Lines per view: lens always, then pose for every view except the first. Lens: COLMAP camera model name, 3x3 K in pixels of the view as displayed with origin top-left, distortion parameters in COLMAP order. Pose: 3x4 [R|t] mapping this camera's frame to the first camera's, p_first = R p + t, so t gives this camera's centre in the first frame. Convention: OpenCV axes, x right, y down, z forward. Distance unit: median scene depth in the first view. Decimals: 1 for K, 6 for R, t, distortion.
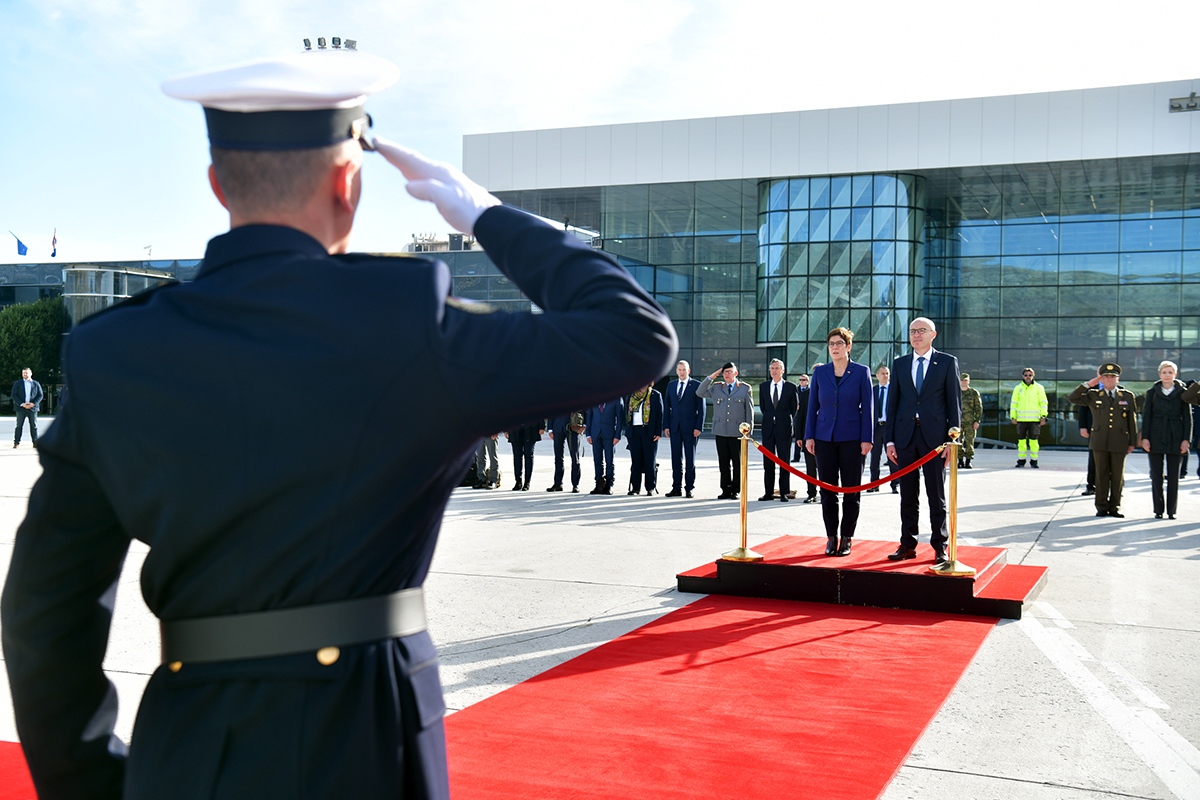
lens RADIAL K [[1428.1, 0, 603.9], [0, 1428.1, 386.4], [0, 0, 1]] dist [0.162572, 0.000000]
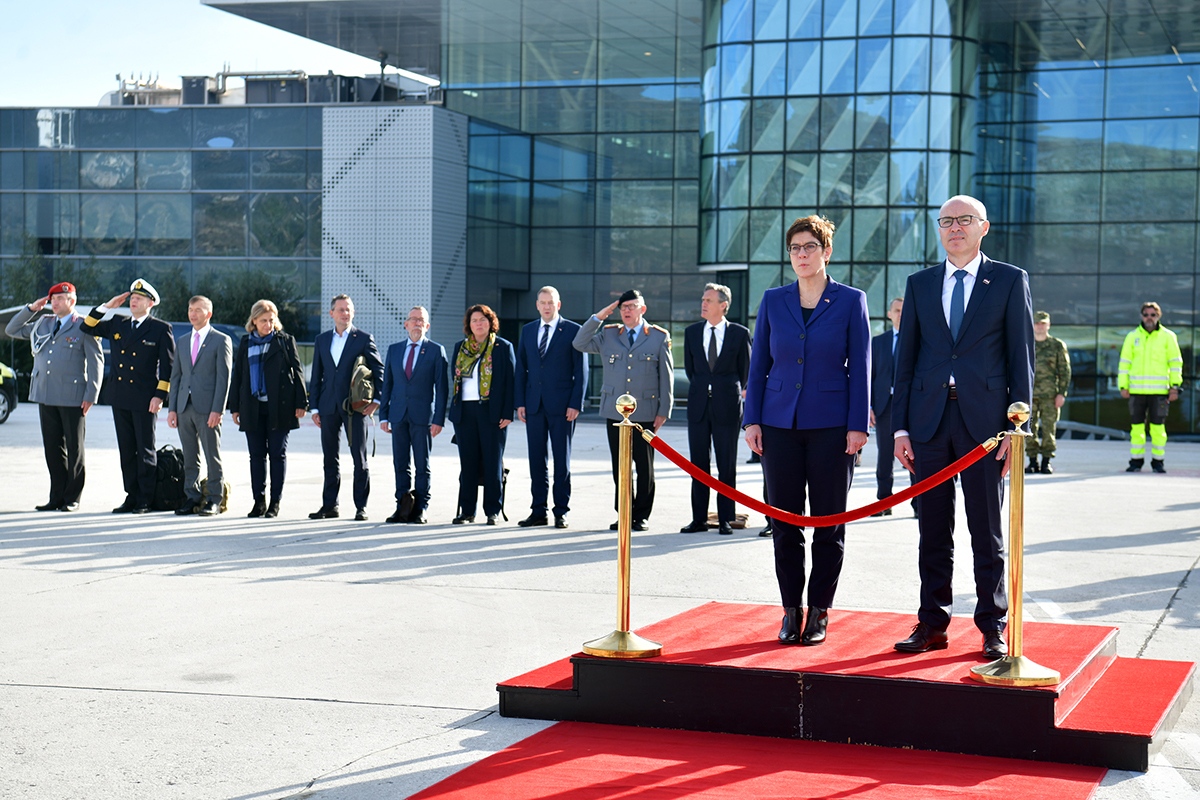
lens RADIAL K [[2262.8, 0, 600.7], [0, 2262.8, 395.7], [0, 0, 1]] dist [0.389297, 0.000000]
pose [[0.998462, -0.000283, 0.055433, 0.025297], [-0.001054, 0.999709, 0.024099, 0.003397], [-0.055424, -0.024121, 0.998172, 0.099821]]
